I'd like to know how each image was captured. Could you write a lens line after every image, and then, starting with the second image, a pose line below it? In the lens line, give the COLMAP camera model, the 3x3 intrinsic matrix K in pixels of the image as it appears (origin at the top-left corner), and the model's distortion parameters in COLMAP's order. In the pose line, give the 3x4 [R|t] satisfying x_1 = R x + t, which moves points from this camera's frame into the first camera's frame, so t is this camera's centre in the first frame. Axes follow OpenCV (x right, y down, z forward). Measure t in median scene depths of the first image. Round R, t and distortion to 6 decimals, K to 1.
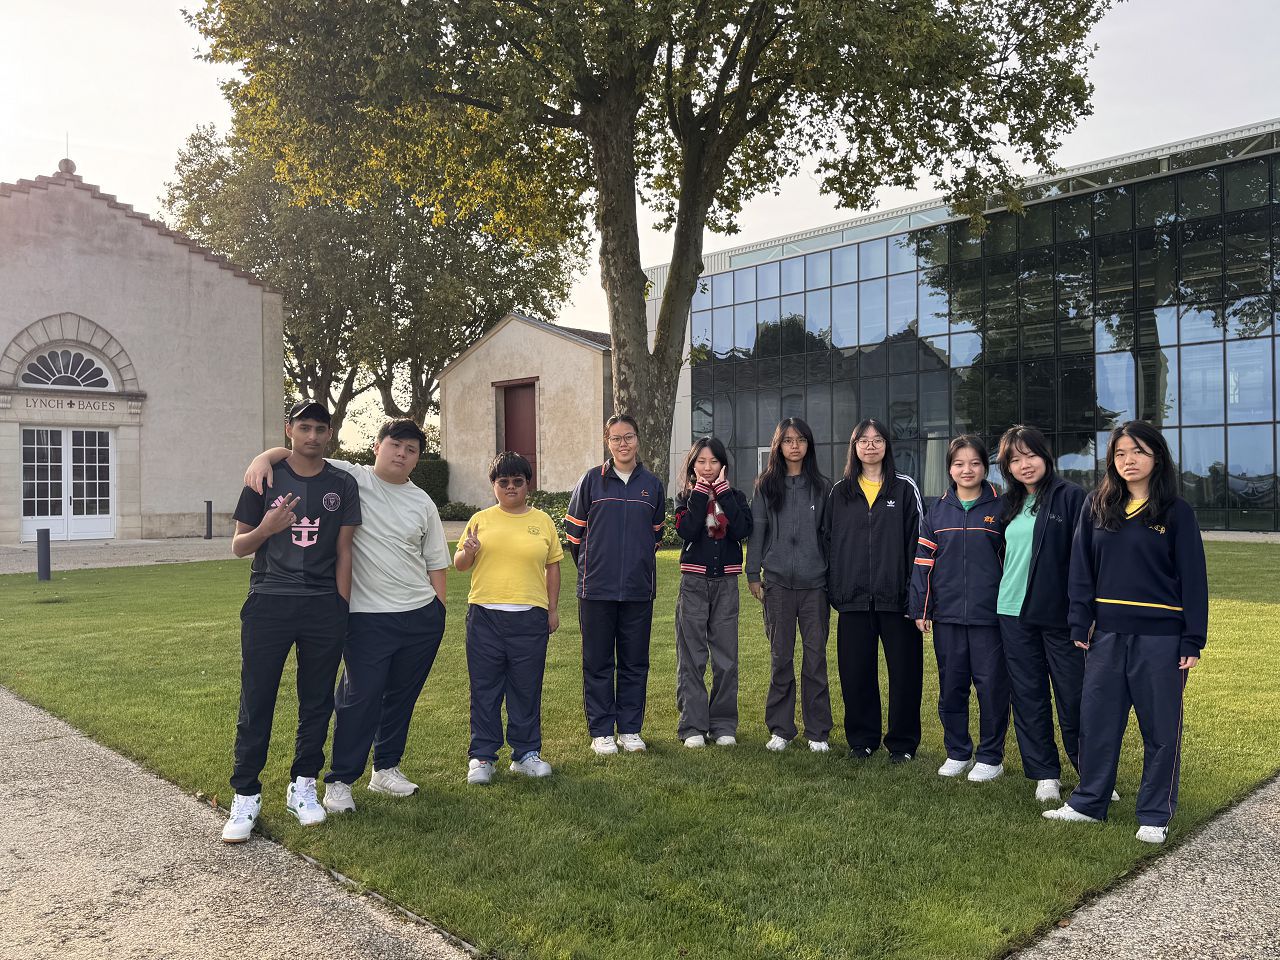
lens RADIAL K [[890.4, 0, 640.0], [0, 890.4, 480.0], [0, 0, 1]] dist [0.004427, -0.003188]
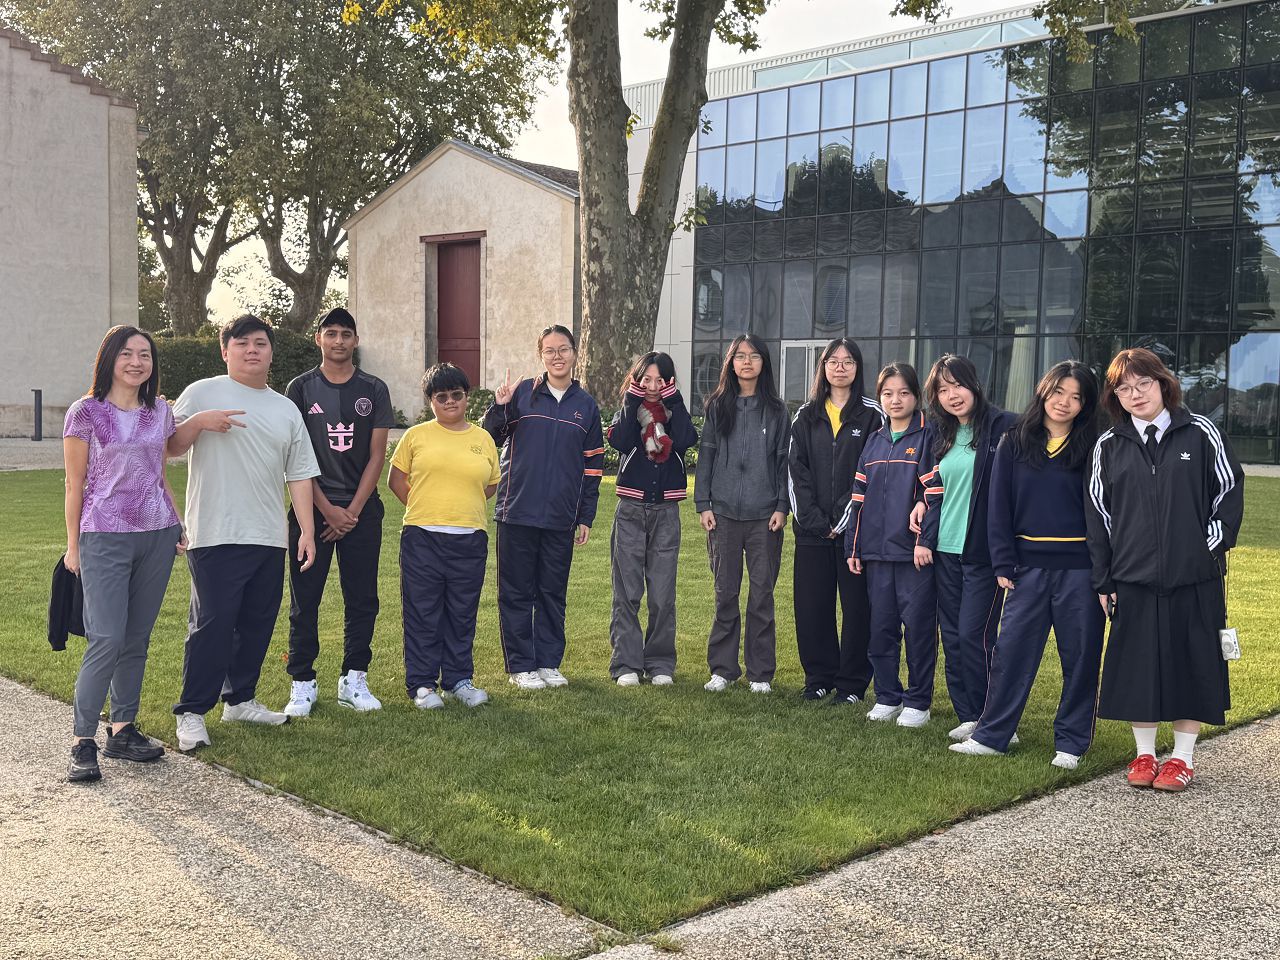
lens RADIAL K [[1496.9, 0, 640.0], [0, 1496.9, 480.0], [0, 0, 1]] dist [0.081662, -0.265710]
pose [[0.999297, 0.032637, -0.018465, 0.044313], [-0.031068, 0.996334, 0.079702, -0.017495], [0.020998, -0.079073, 0.996648, -0.248811]]
